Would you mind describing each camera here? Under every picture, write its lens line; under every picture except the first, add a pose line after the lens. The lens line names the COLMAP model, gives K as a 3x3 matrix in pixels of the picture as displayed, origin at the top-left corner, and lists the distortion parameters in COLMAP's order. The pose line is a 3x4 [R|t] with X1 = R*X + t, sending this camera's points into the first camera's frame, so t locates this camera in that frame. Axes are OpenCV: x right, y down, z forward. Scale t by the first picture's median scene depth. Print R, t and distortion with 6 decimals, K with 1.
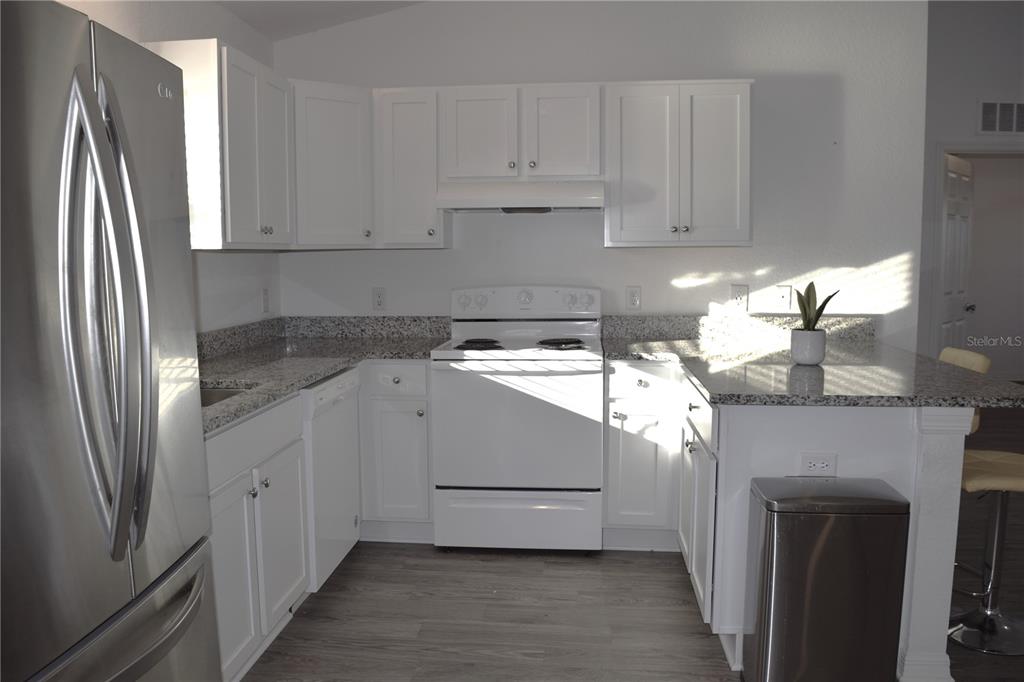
lens RADIAL K [[817.6, 0, 512.0], [0, 817.6, 341.0], [0, 0, 1]] dist [-0.084998, 0.001848]
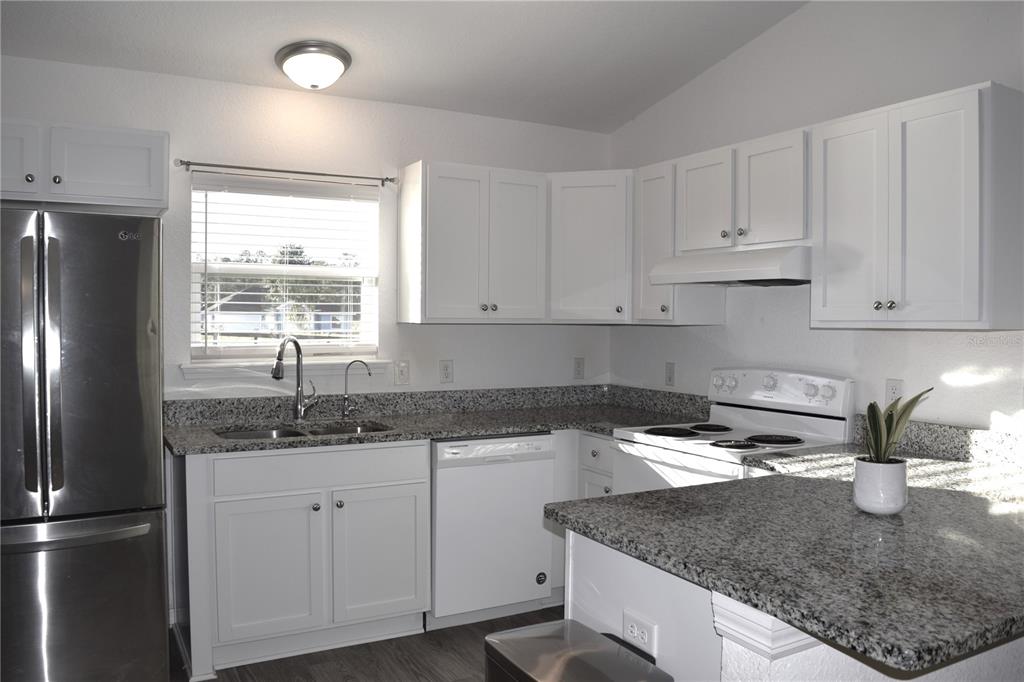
lens RADIAL K [[817.6, 0, 512.0], [0, 817.6, 341.0], [0, 0, 1]] dist [-0.084998, 0.001848]
pose [[0.555104, 0.033466, -0.831107, 0.608415], [-0.098309, 0.994826, -0.025604, -0.052437], [0.825951, 0.095918, 0.555522, 0.316557]]
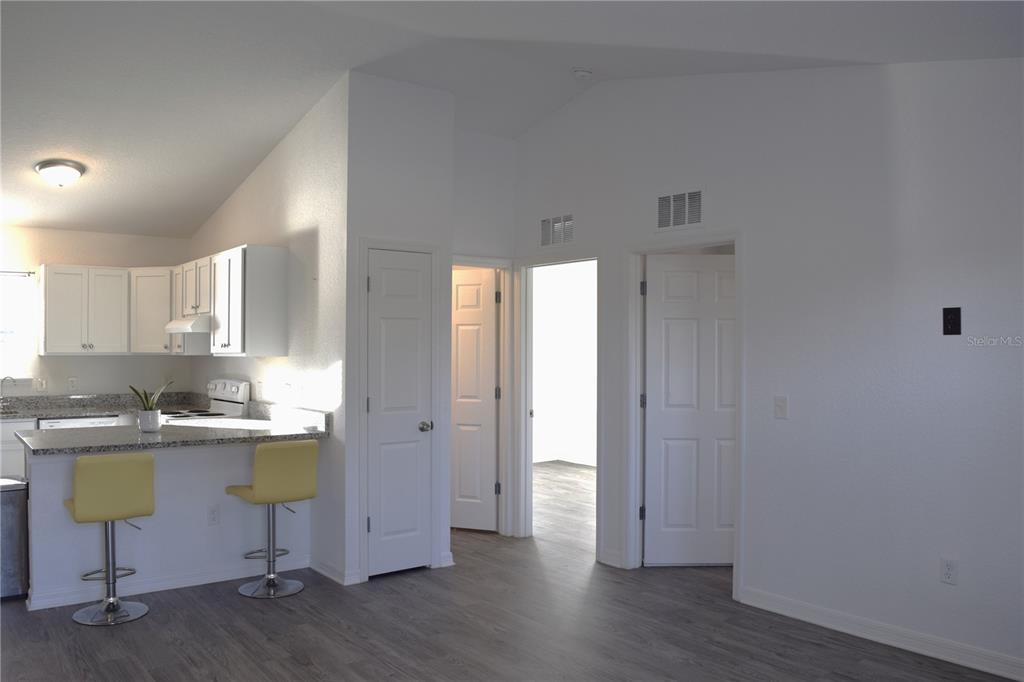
lens RADIAL K [[817.6, 0, 512.0], [0, 817.6, 341.0], [0, 0, 1]] dist [-0.084998, 0.001848]
pose [[0.683239, -0.002048, -0.730192, 1.678756], [-0.078262, 0.994030, -0.076017, -0.069064], [0.725989, 0.109083, 0.679000, 0.342988]]
